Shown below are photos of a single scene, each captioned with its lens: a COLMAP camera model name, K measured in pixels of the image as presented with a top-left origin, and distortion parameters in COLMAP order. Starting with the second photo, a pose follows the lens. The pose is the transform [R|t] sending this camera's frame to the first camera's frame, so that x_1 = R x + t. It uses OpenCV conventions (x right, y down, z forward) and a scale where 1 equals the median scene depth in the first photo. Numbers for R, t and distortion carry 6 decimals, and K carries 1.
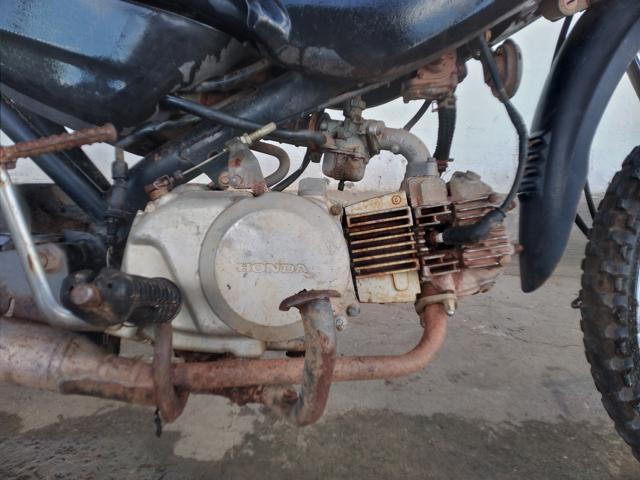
lens RADIAL K [[452.7, 0, 320.0], [0, 452.7, 240.0], [0, 0, 1]] dist [0.105069, -0.126448]
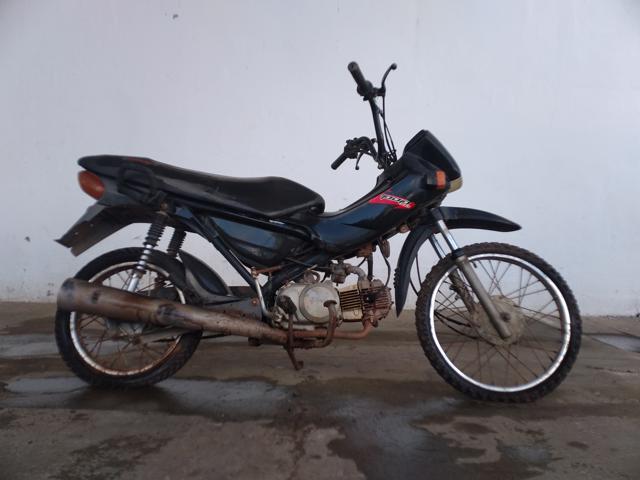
lens RADIAL K [[452.7, 0, 320.0], [0, 452.7, 240.0], [0, 0, 1]] dist [0.105069, -0.126448]
pose [[0.999963, -0.005174, 0.006870, -0.092998], [0.006993, 0.954142, -0.299272, 0.533368], [-0.005007, 0.299309, 0.954143, -2.096807]]
